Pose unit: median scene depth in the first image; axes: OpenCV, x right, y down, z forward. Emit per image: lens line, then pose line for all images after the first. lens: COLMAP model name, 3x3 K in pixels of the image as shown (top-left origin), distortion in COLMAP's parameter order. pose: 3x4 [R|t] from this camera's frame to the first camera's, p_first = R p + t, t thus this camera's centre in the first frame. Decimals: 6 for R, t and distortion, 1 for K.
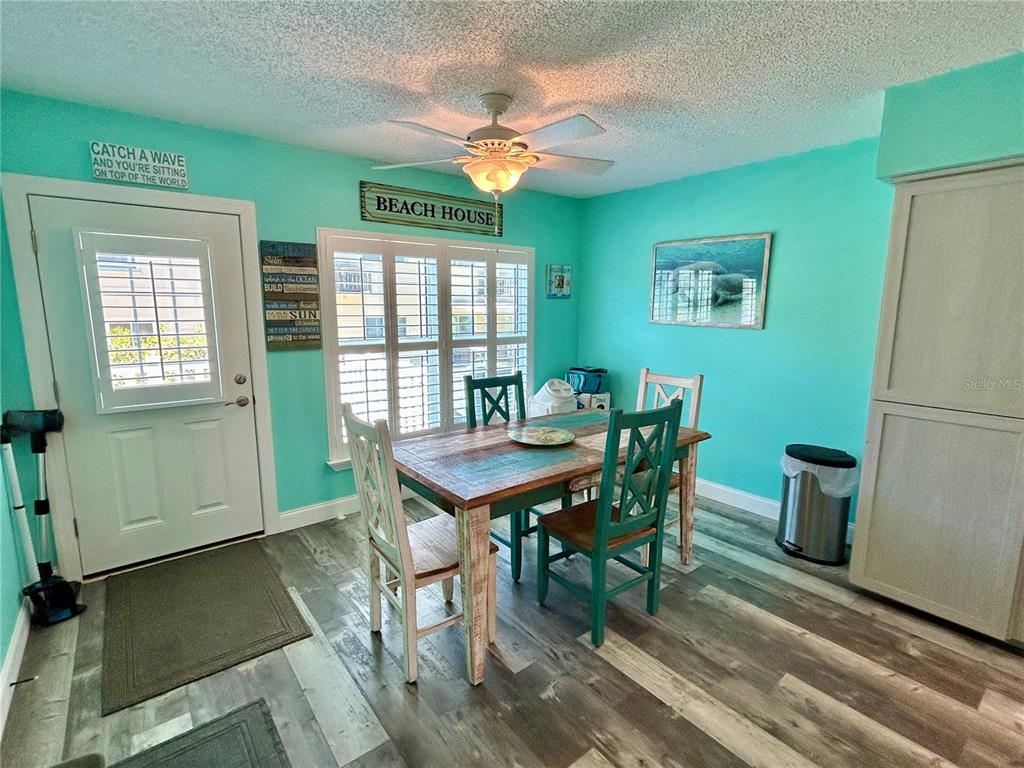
lens RADIAL K [[500.1, 0, 511.0], [0, 500.1, 380.4], [0, 0, 1]] dist [-0.001563, 0.000320]
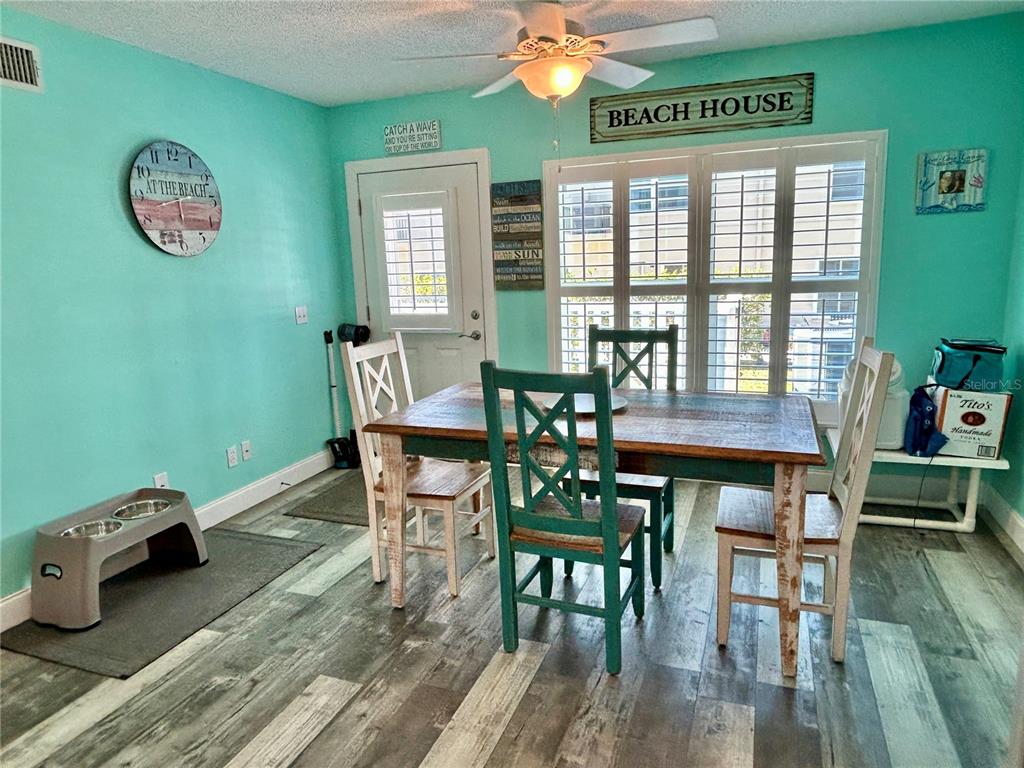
lens RADIAL K [[664.6, 0, 509.3], [0, 664.6, 388.2], [0, 0, 1]] dist [-0.000584, -0.003640]
pose [[0.506308, 0.145222, -0.850037, 0.731454], [-0.090321, 0.989227, 0.115203, -0.016961], [0.857609, 0.018448, 0.513971, 0.300591]]
